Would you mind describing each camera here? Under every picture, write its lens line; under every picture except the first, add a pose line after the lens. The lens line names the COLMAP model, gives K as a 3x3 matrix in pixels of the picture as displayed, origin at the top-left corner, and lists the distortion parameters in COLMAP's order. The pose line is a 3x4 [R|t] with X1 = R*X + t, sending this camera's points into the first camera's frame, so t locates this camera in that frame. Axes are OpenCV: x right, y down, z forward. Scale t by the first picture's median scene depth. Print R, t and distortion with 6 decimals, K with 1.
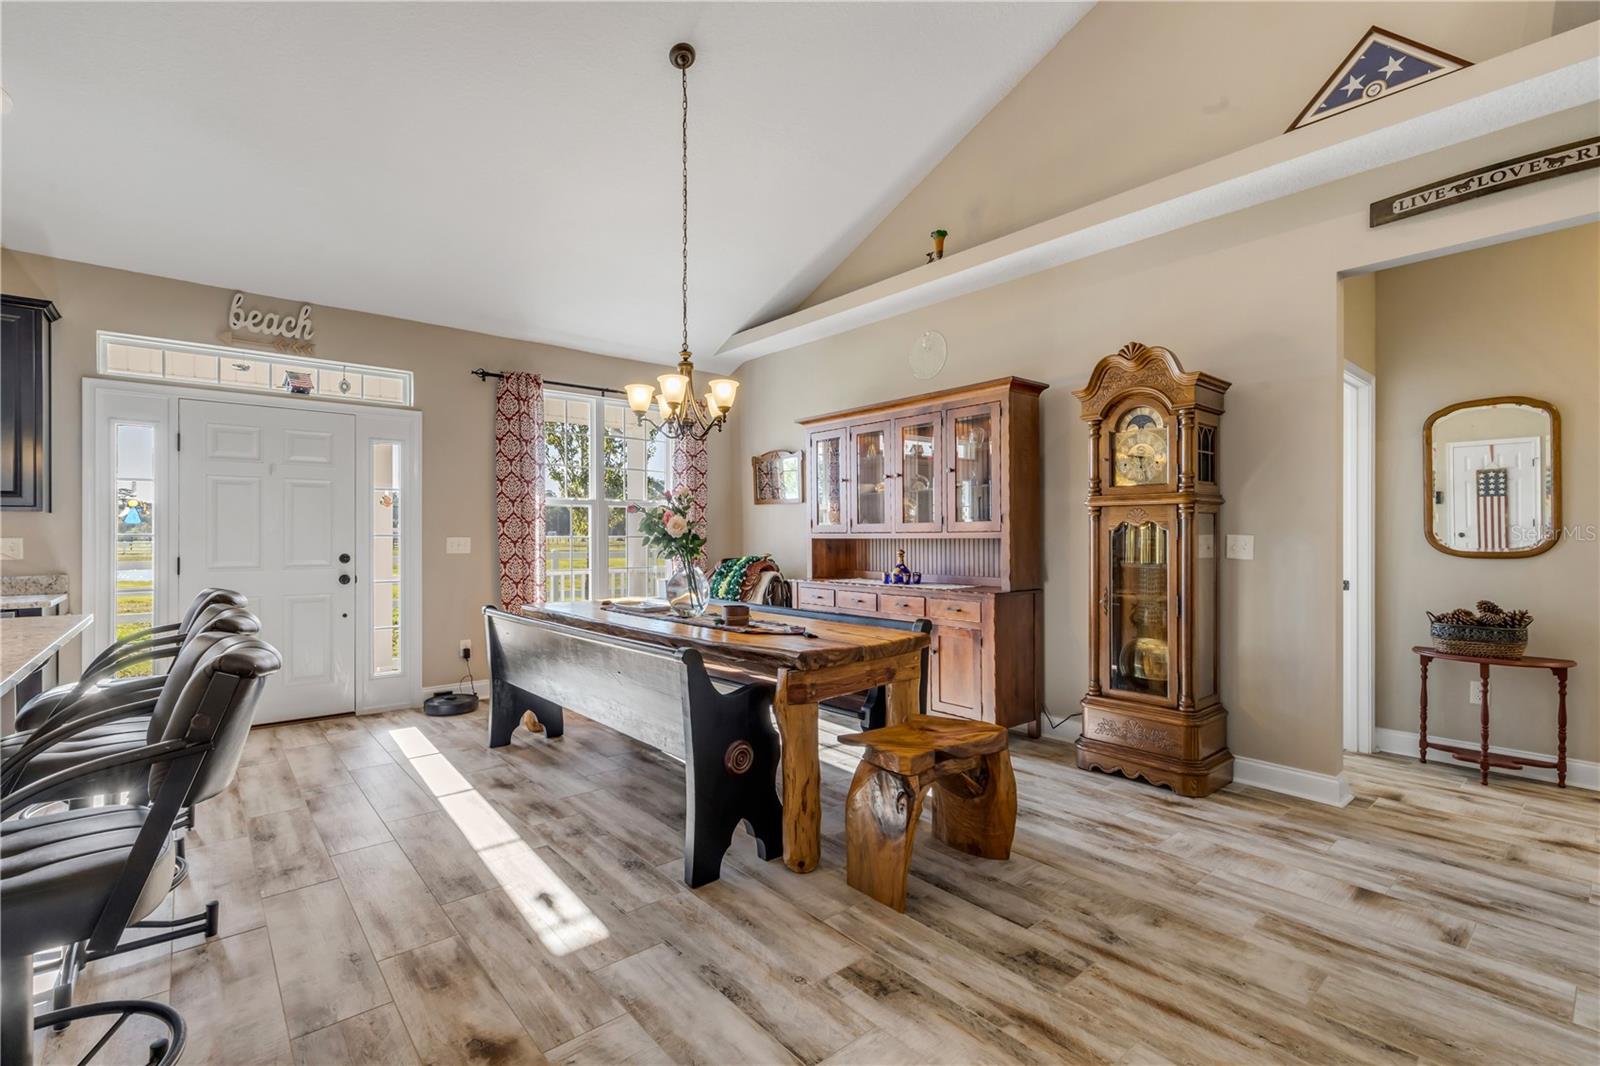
lens RADIAL K [[718.8, 0, 799.1], [0, 718.8, 533.9], [0, 0, 1]] dist [0.008027, -0.001748]
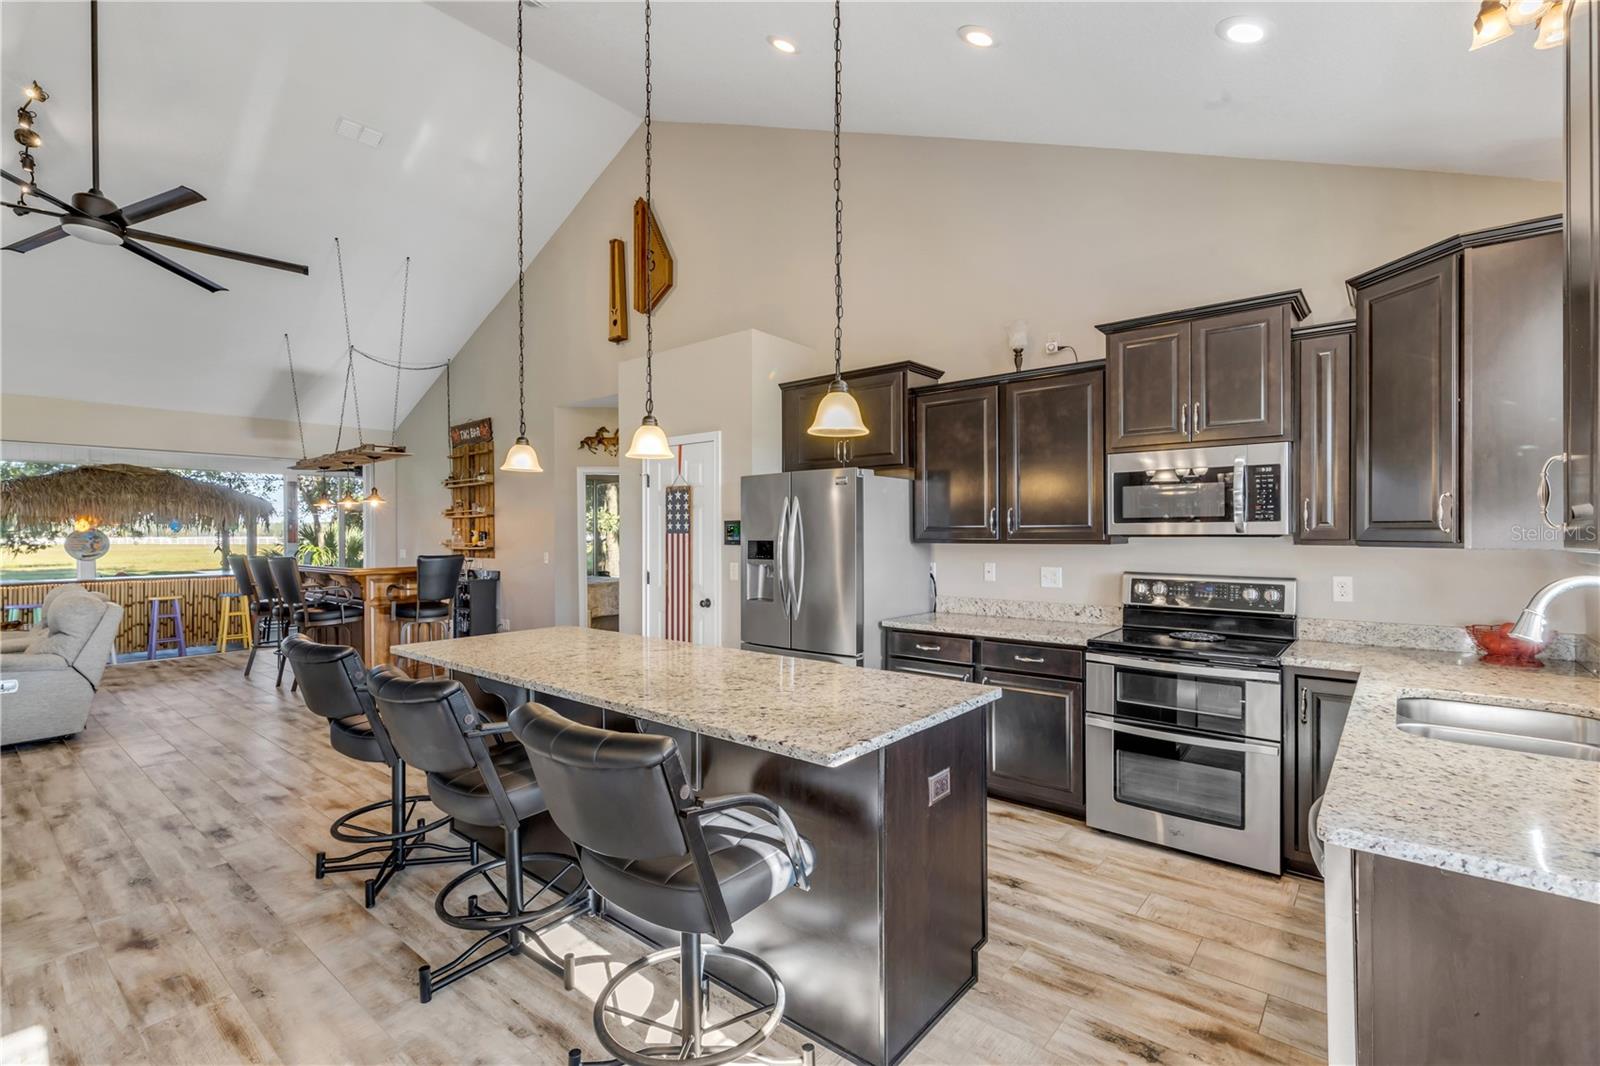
lens RADIAL K [[718.8, 0, 812.8], [0, 718.8, 539.6], [0, 0, 1]] dist [0.008027, -0.001748]
pose [[-0.982816, 0.007892, -0.184419, -0.591902], [0.004927, 0.999851, 0.016528, -0.046162], [0.184522, 0.015335, -0.982709, 1.057087]]
